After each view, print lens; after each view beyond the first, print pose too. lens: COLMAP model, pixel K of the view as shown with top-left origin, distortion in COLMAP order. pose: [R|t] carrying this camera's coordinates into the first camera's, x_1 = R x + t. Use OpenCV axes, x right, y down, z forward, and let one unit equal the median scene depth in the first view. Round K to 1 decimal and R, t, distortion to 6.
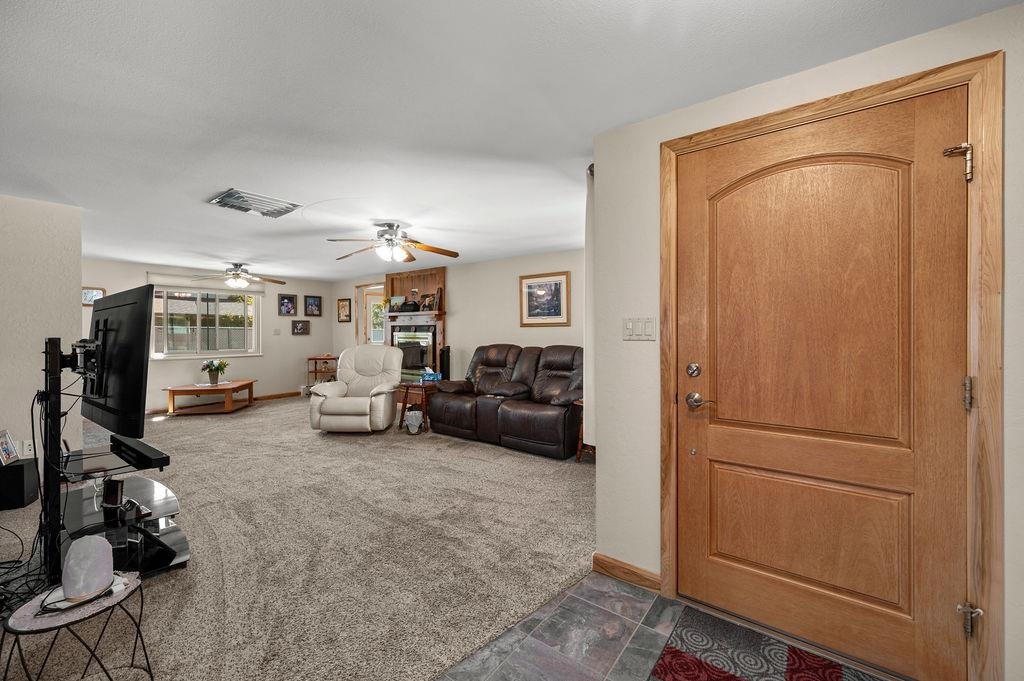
lens RADIAL K [[411.9, 0, 512.0], [0, 411.9, 340.5], [0, 0, 1]] dist [0.002532, 0.000061]
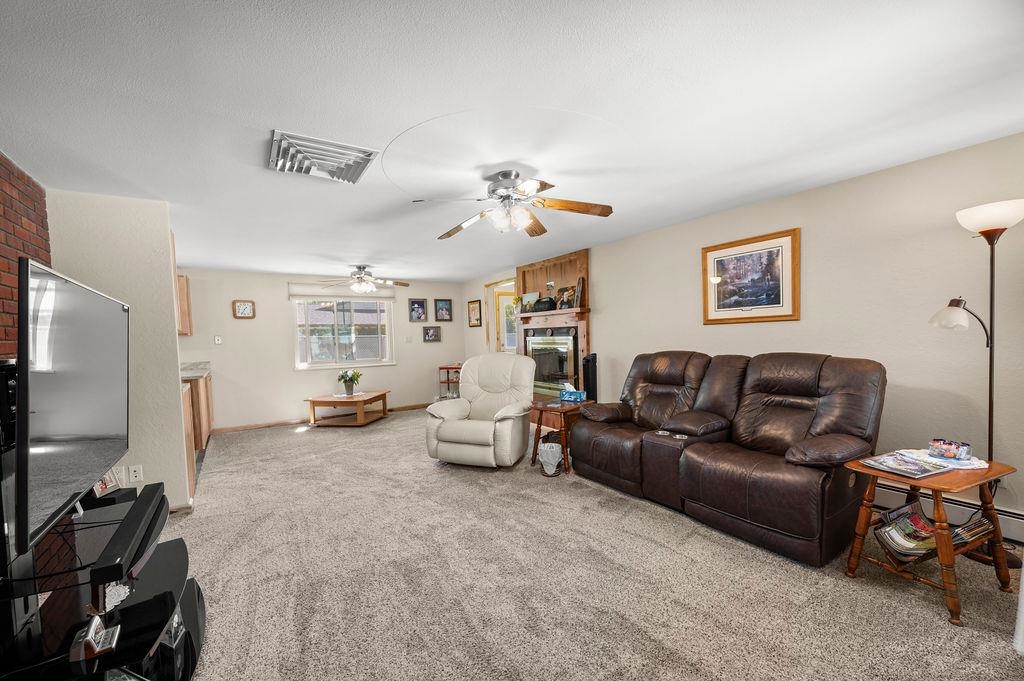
lens RADIAL K [[411.9, 0, 512.0], [0, 411.9, 340.5], [0, 0, 1]] dist [0.002532, 0.000061]
pose [[0.942651, -0.020056, -0.333177, -0.051330], [0.017565, 0.999791, -0.010487, -0.006025], [0.333318, 0.004033, 0.942806, 0.272998]]
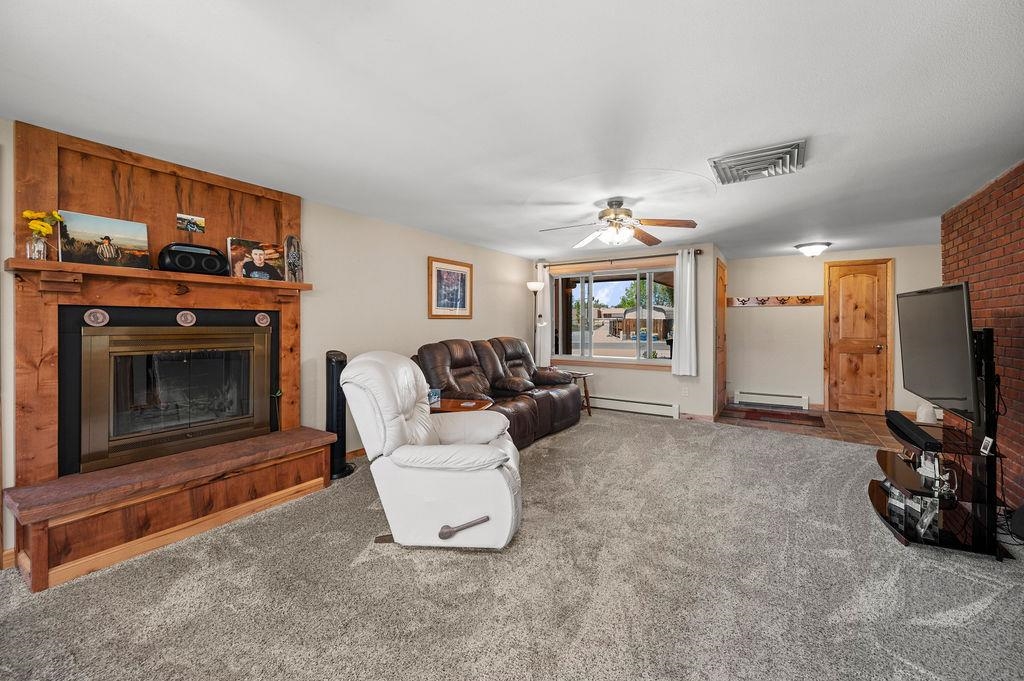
lens RADIAL K [[410.7, 0, 512.0], [0, 410.7, 322.6], [0, 0, 1]] dist [-0.000700, -0.000077]
pose [[-0.076327, 0.005156, 0.997070, -0.806585], [0.025500, 0.999670, -0.003217, -0.019080], [-0.996757, 0.025180, -0.076433, 0.912289]]
